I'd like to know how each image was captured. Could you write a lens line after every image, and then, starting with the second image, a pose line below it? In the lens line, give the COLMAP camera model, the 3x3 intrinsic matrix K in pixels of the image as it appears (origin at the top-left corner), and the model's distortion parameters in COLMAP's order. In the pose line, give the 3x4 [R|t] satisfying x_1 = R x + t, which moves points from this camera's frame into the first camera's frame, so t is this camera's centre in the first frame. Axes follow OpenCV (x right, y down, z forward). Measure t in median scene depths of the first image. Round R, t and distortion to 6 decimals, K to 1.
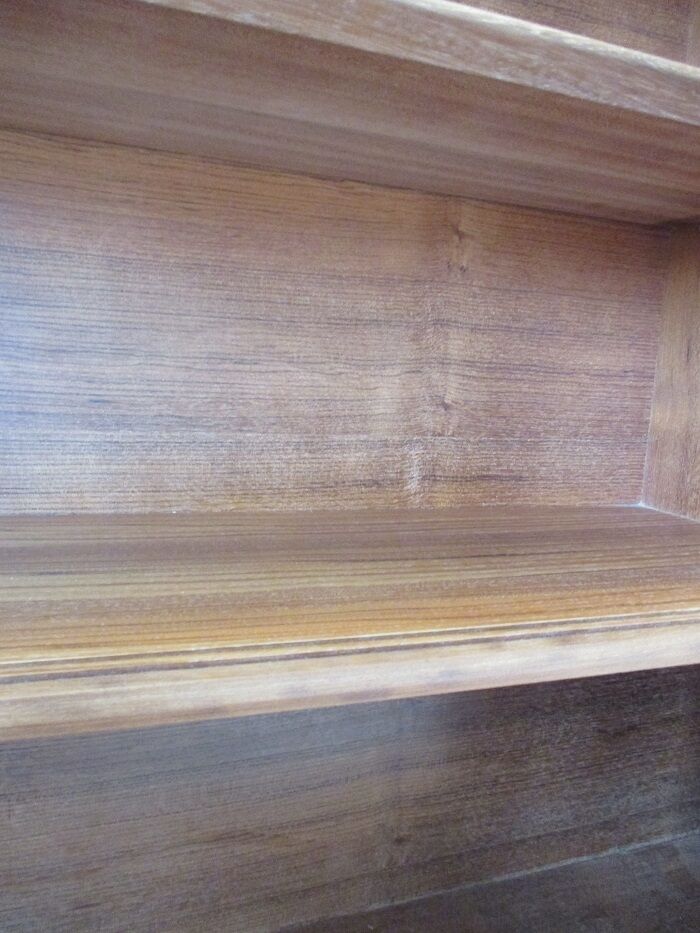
lens RADIAL K [[813.1, 0, 350.0], [0, 813.1, 466.5], [0, 0, 1]] dist [-0.057962, 0.008031]
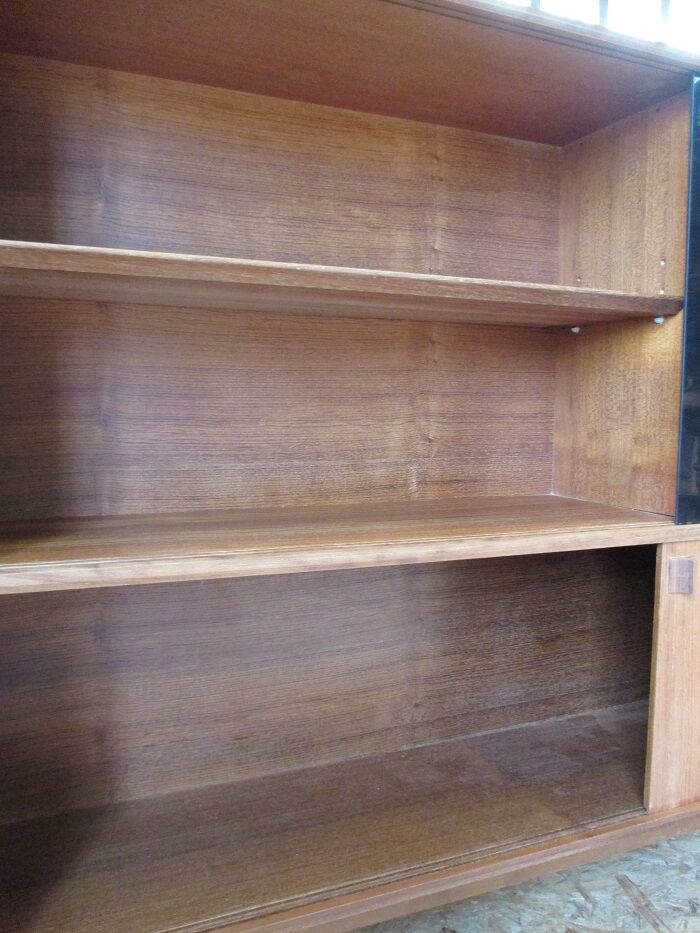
lens RADIAL K [[813.1, 0, 350.0], [0, 813.1, 466.5], [0, 0, 1]] dist [-0.057962, 0.008031]
pose [[0.998277, -0.052272, 0.026677, -0.098705], [0.053470, 0.997492, -0.046366, 0.051576], [-0.024187, 0.047713, 0.998568, -0.707191]]
